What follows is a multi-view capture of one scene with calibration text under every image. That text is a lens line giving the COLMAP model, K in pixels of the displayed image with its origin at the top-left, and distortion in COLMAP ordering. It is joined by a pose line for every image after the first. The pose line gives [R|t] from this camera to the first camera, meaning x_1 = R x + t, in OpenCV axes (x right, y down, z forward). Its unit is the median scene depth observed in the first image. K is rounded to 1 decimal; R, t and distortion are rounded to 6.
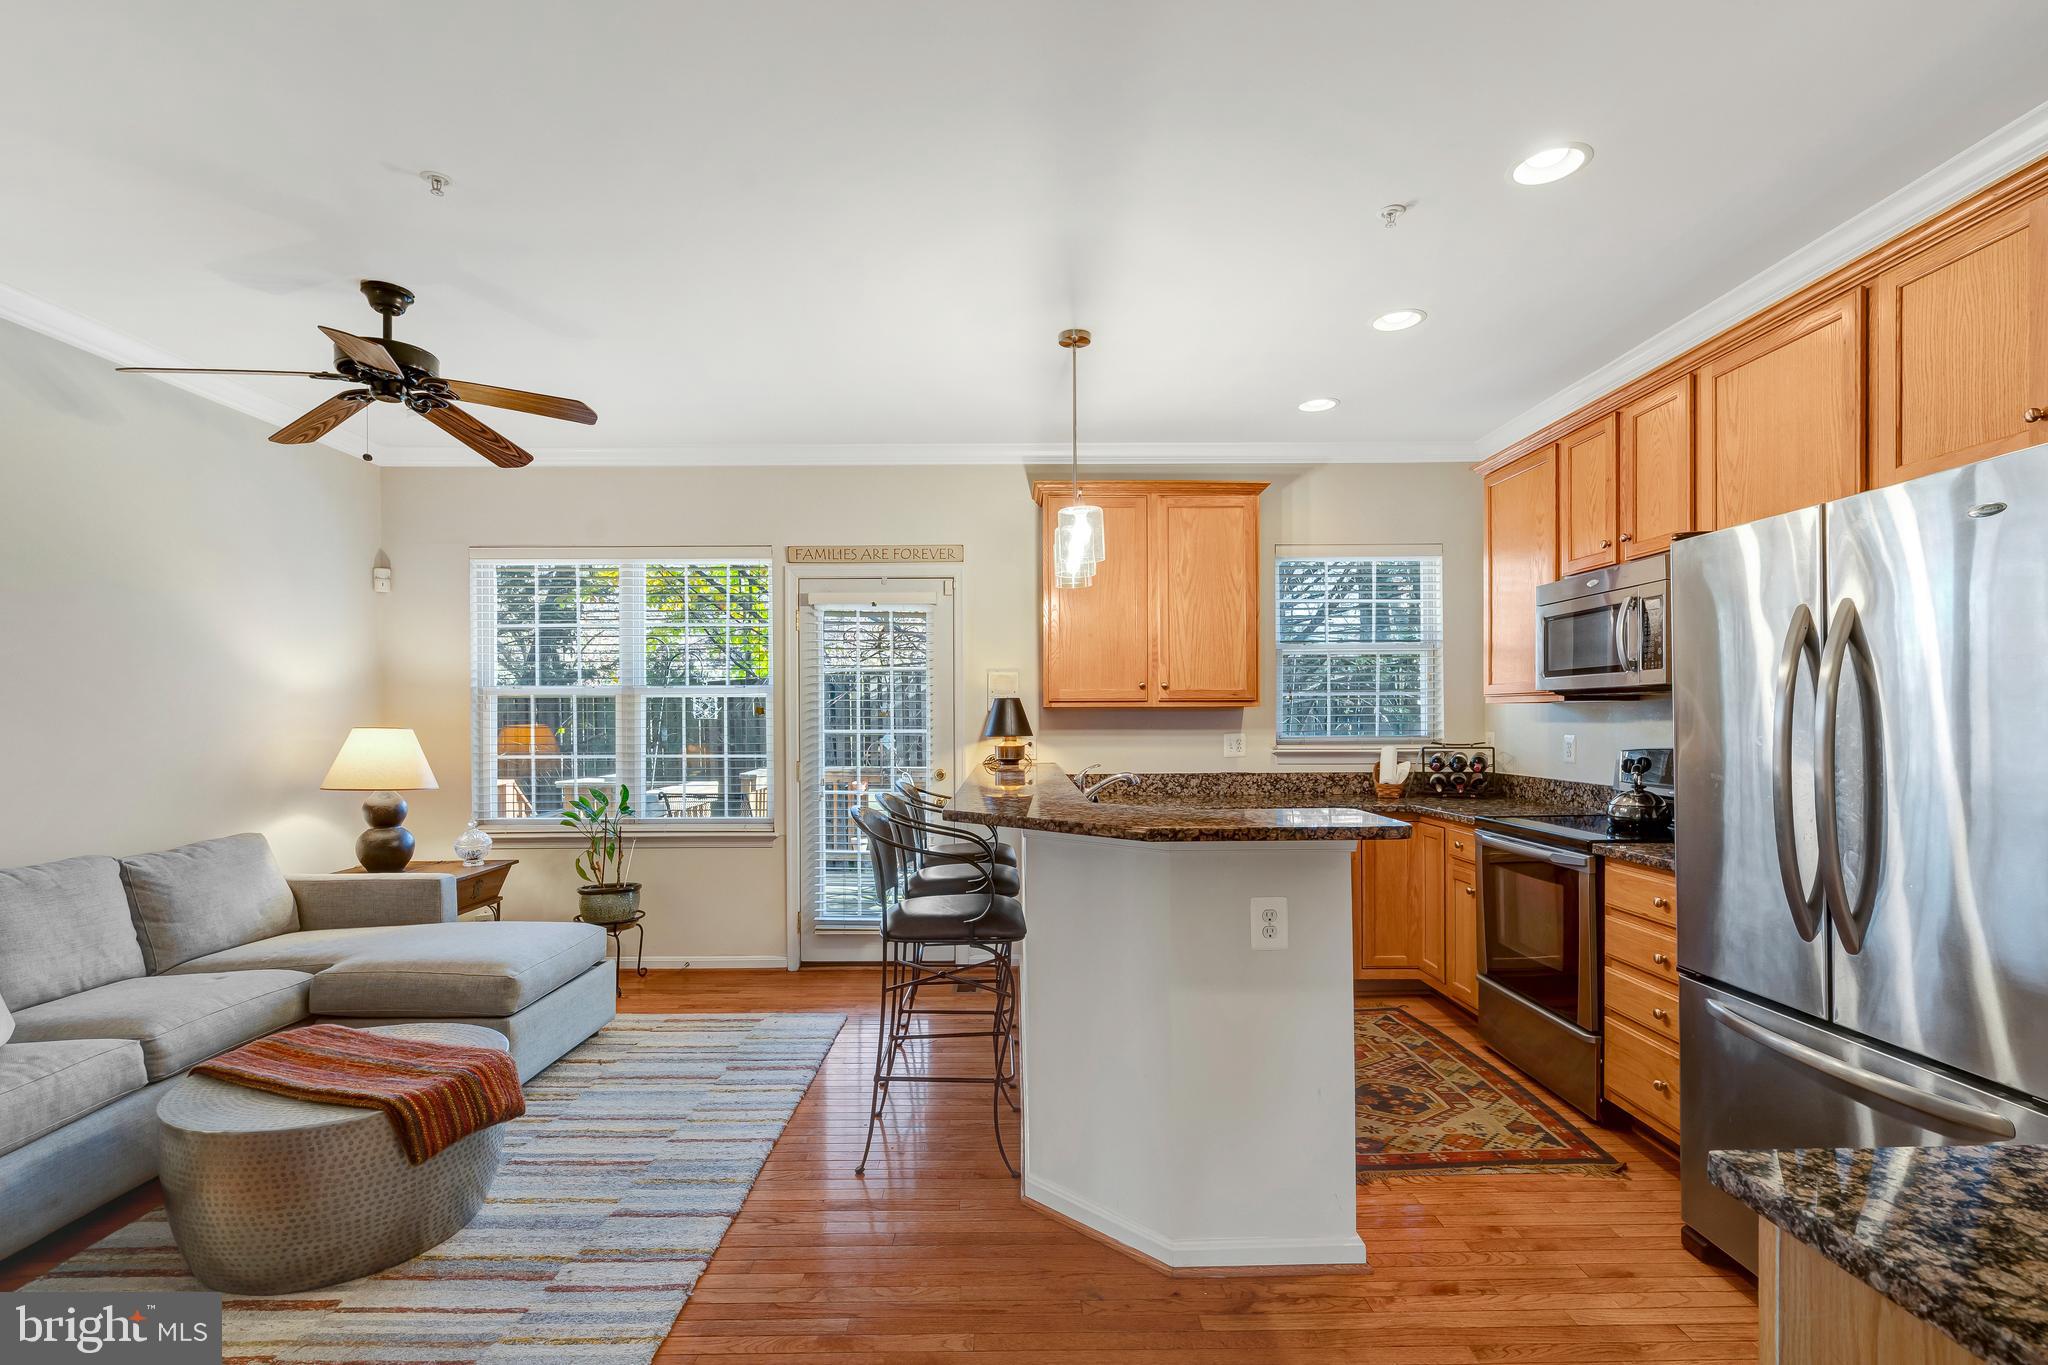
lens RADIAL K [[955.2, 0, 1019.5], [0, 955.2, 726.1], [0, 0, 1]] dist [-0.000664, 0.001057]
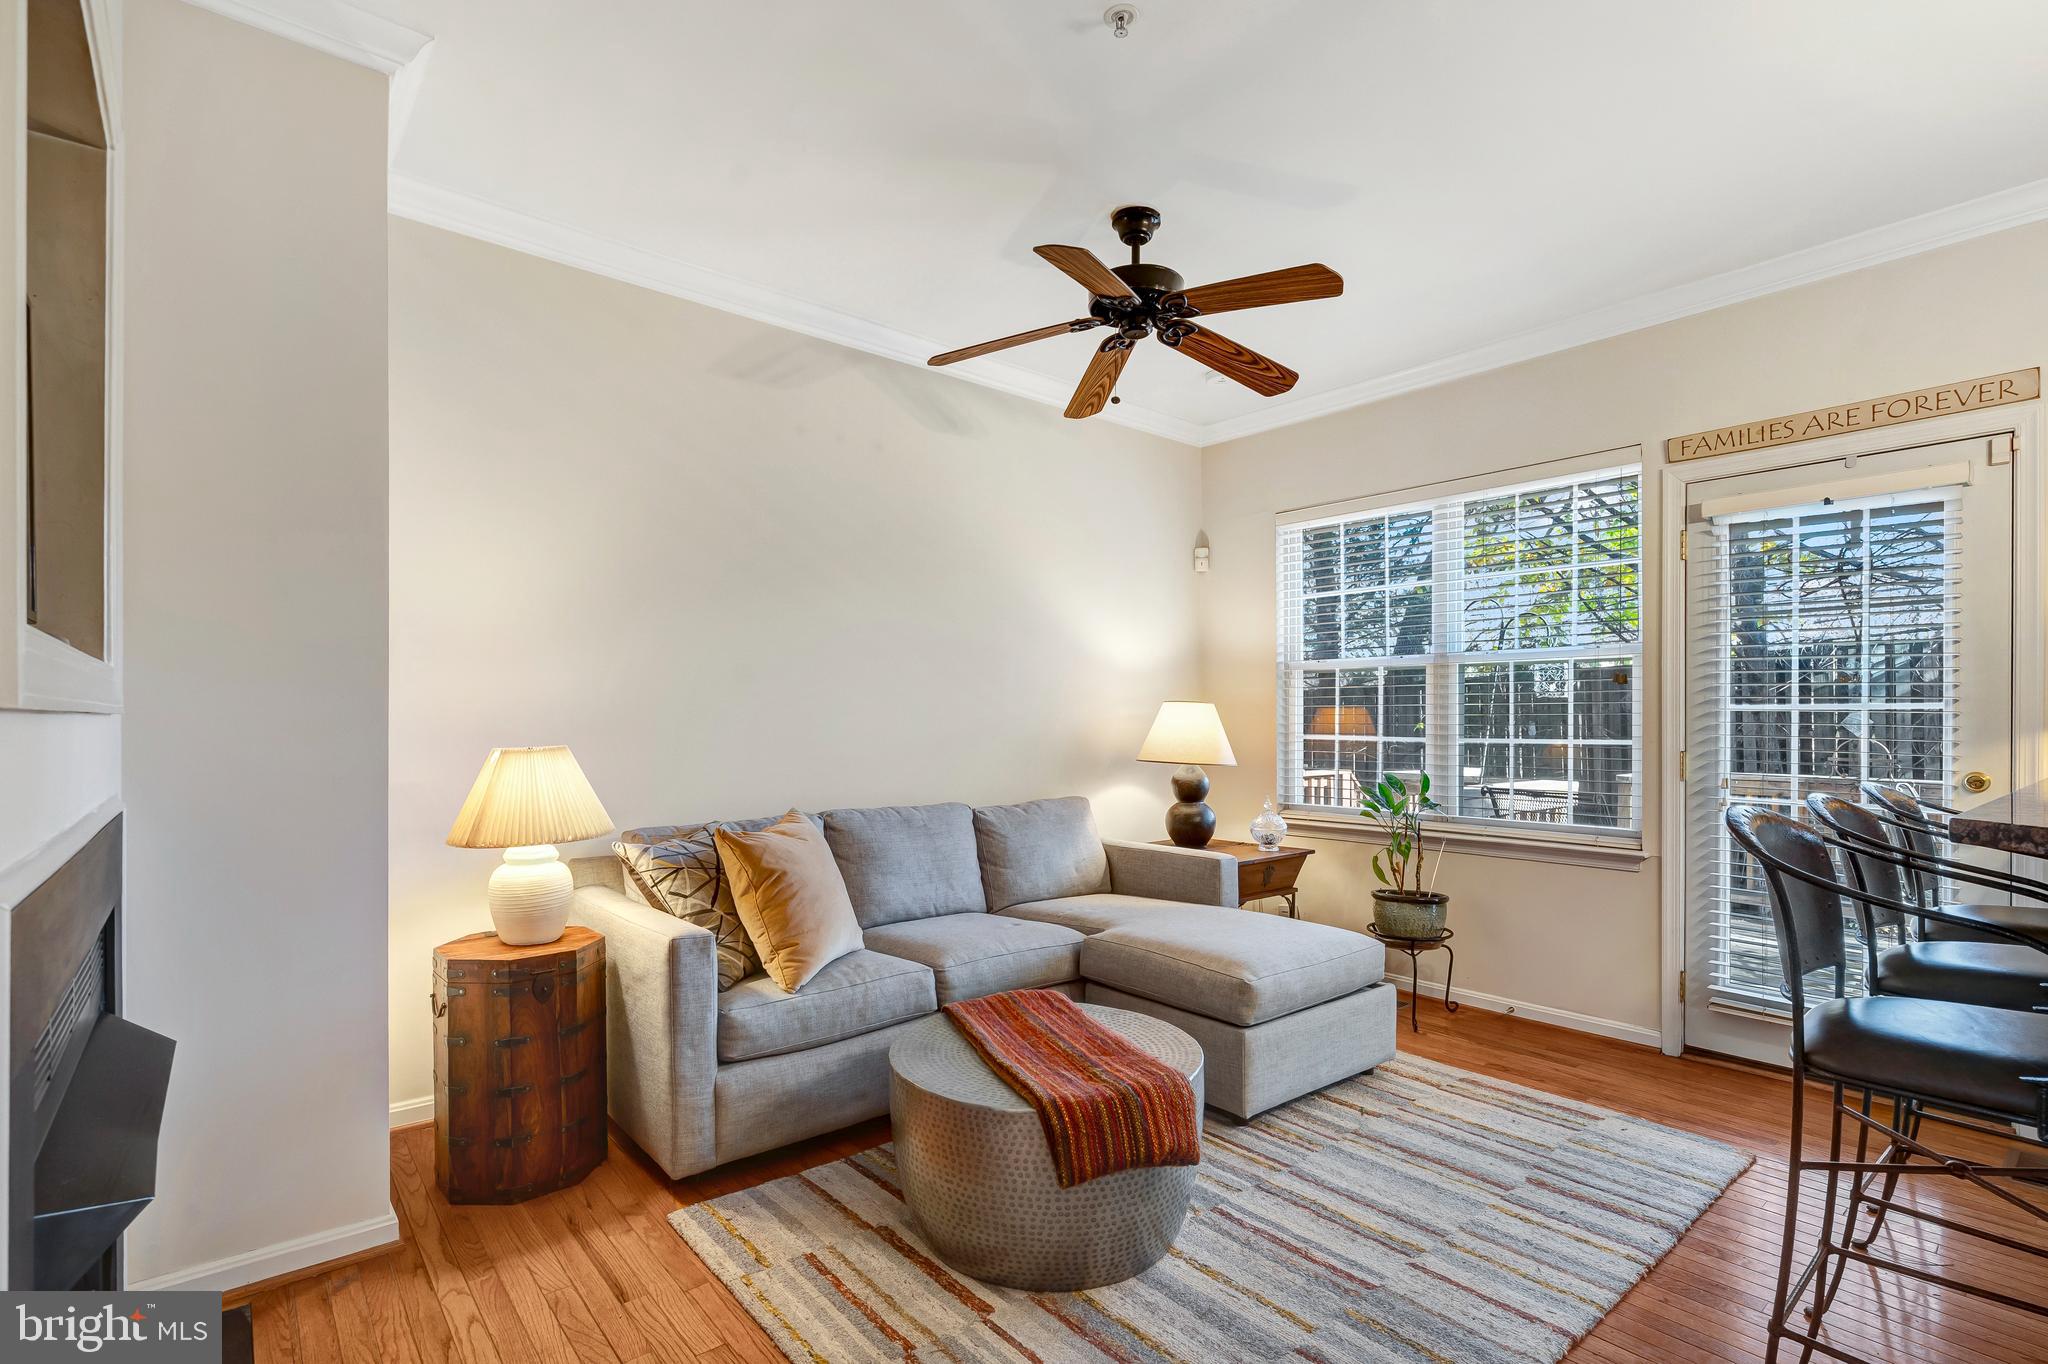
lens RADIAL K [[955.2, 0, 1019.5], [0, 955.2, 725.6], [0, 0, 1]] dist [-0.000664, 0.001057]
pose [[0.635939, 0.007374, -0.771704, -0.008118], [-0.013779, 0.999903, -0.001800, 0.033657], [0.771617, 0.011778, 0.635979, 0.252618]]
